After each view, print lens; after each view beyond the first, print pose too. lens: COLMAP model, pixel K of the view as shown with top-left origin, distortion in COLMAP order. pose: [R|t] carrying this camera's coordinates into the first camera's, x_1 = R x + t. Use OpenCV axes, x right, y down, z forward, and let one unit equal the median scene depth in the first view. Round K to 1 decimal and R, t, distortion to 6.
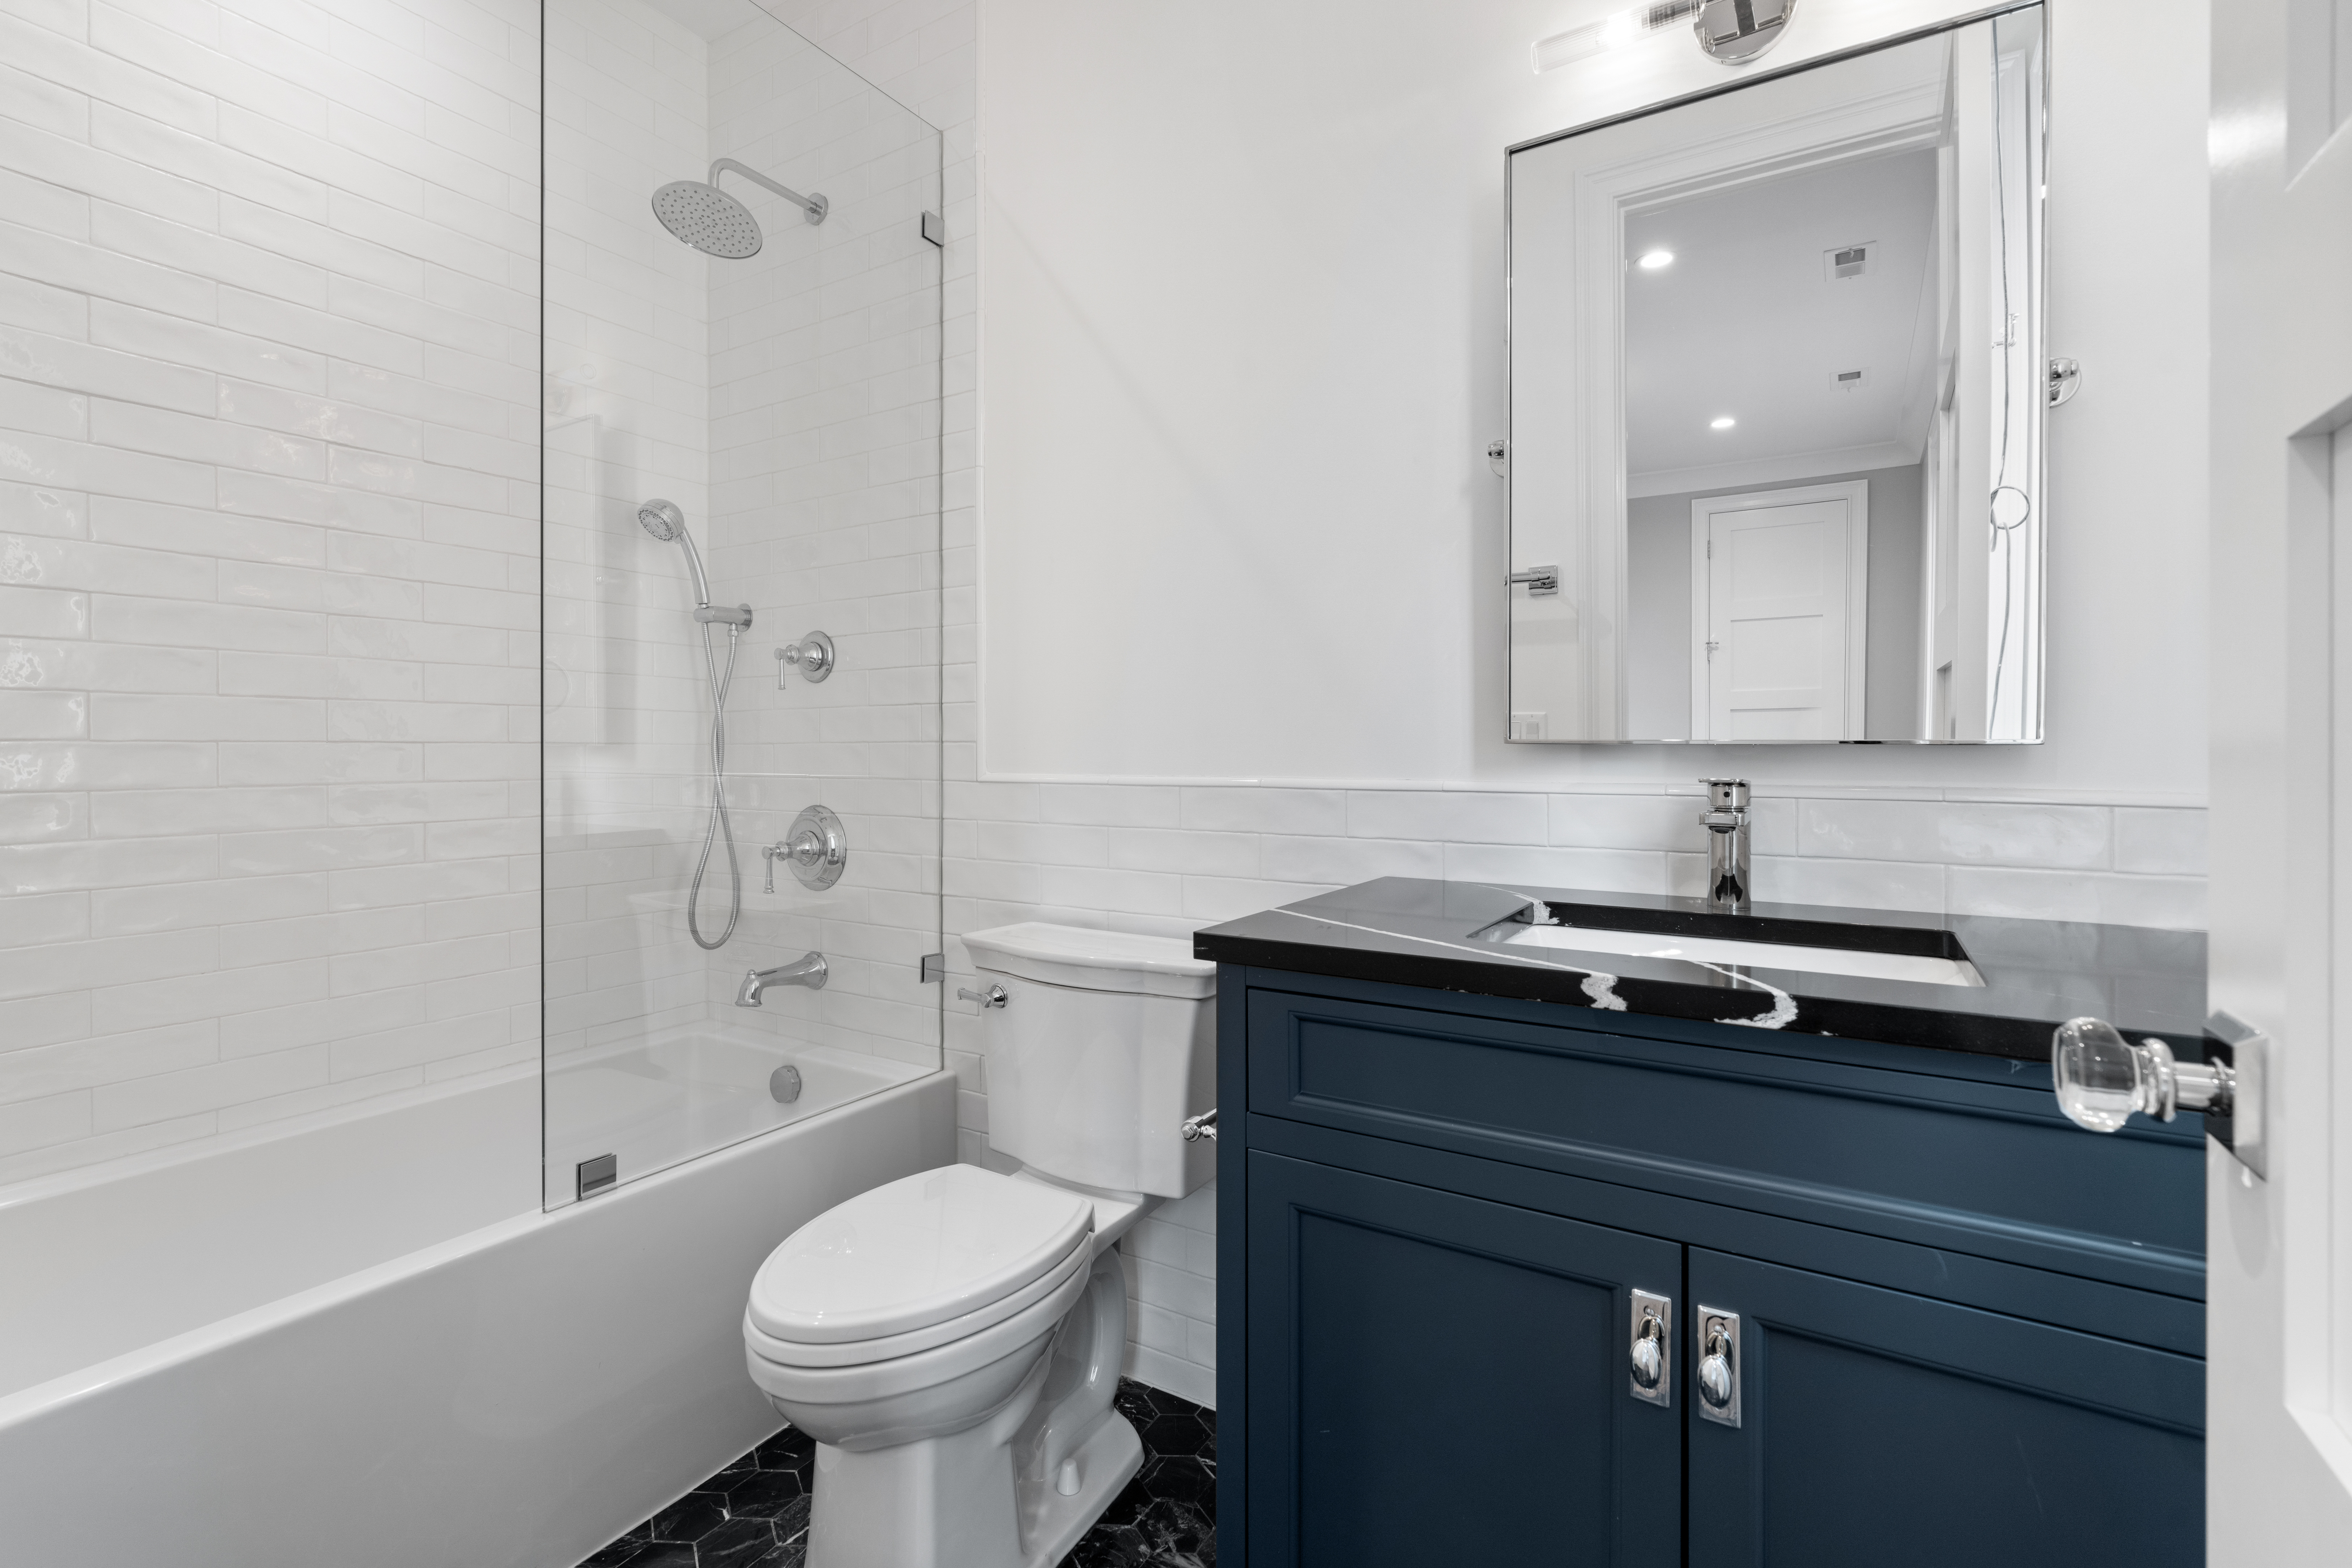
lens RADIAL K [[1080.8, 0, 1152.5], [0, 1080.8, 763.4], [0, 0, 1]] dist [0.000492, 0.001514]
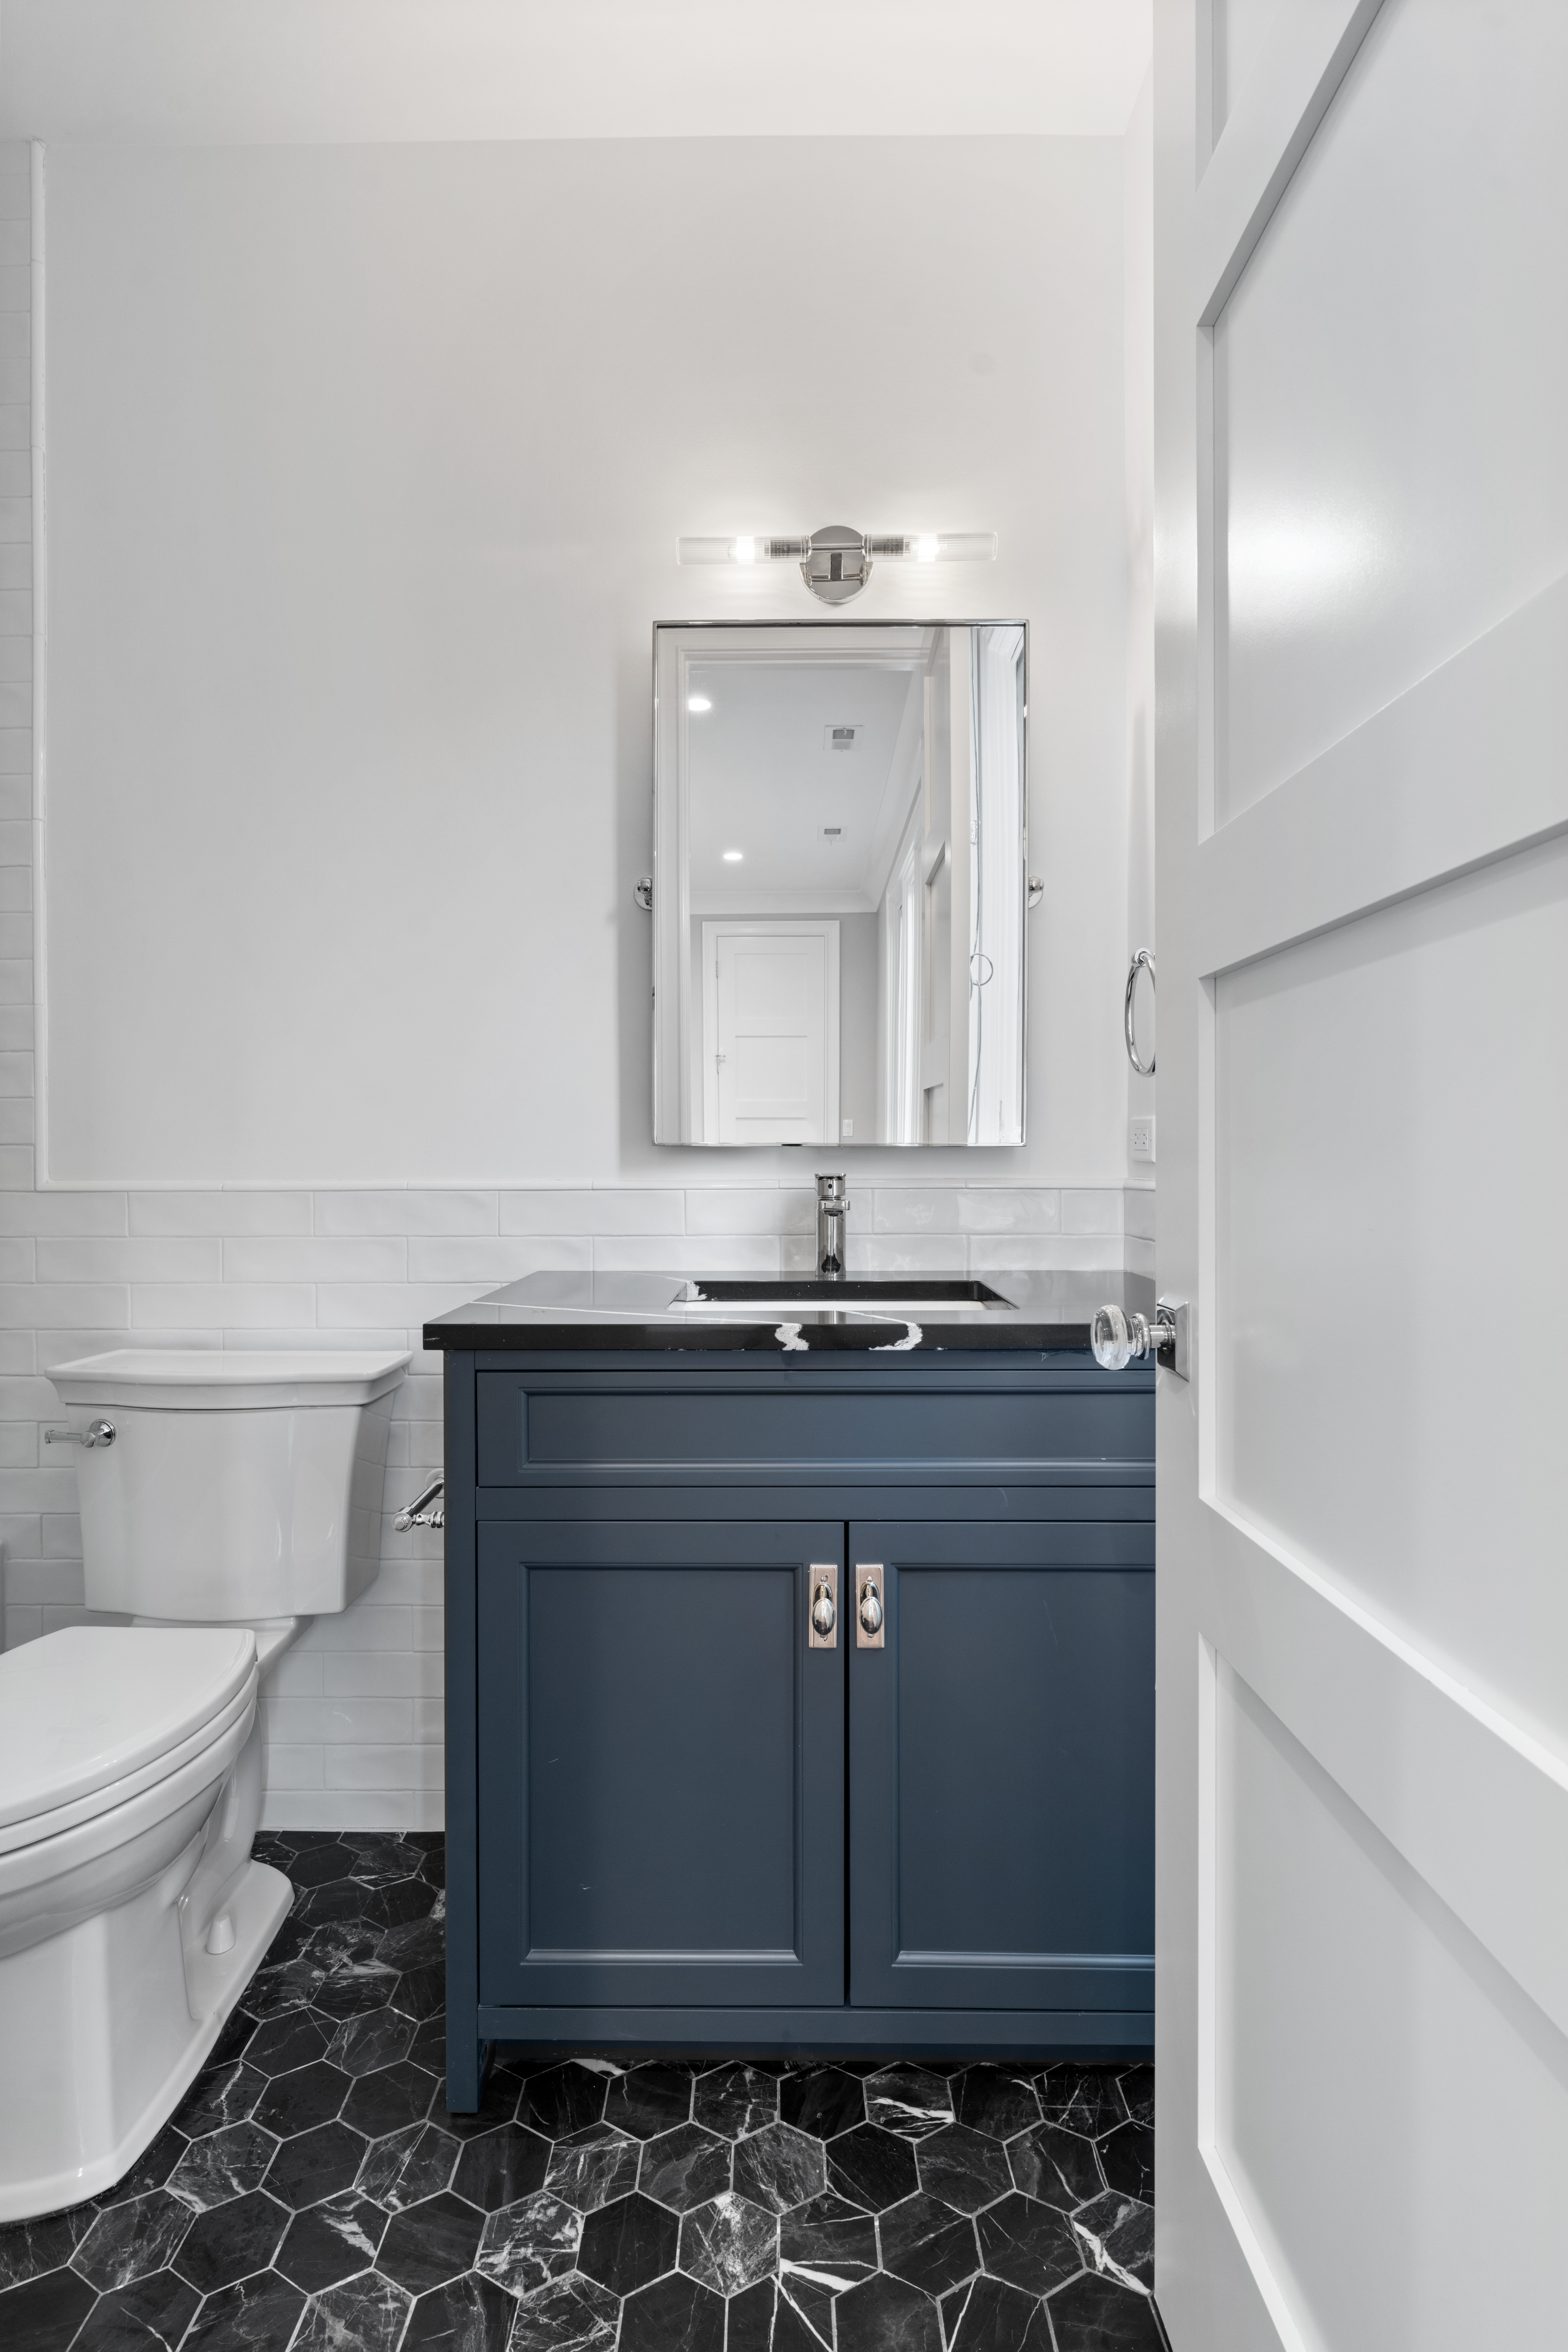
lens RADIAL K [[1136.5, 0, 779.7], [0, 1136.5, 1179.3], [0, 0, 1]] dist [0.006683, 0.002227]
pose [[0.858656, -0.013486, 0.512374, -0.192064], [0.009185, 0.999898, 0.010925, 0.005051], [-0.512469, -0.004675, 0.858693, -0.104532]]
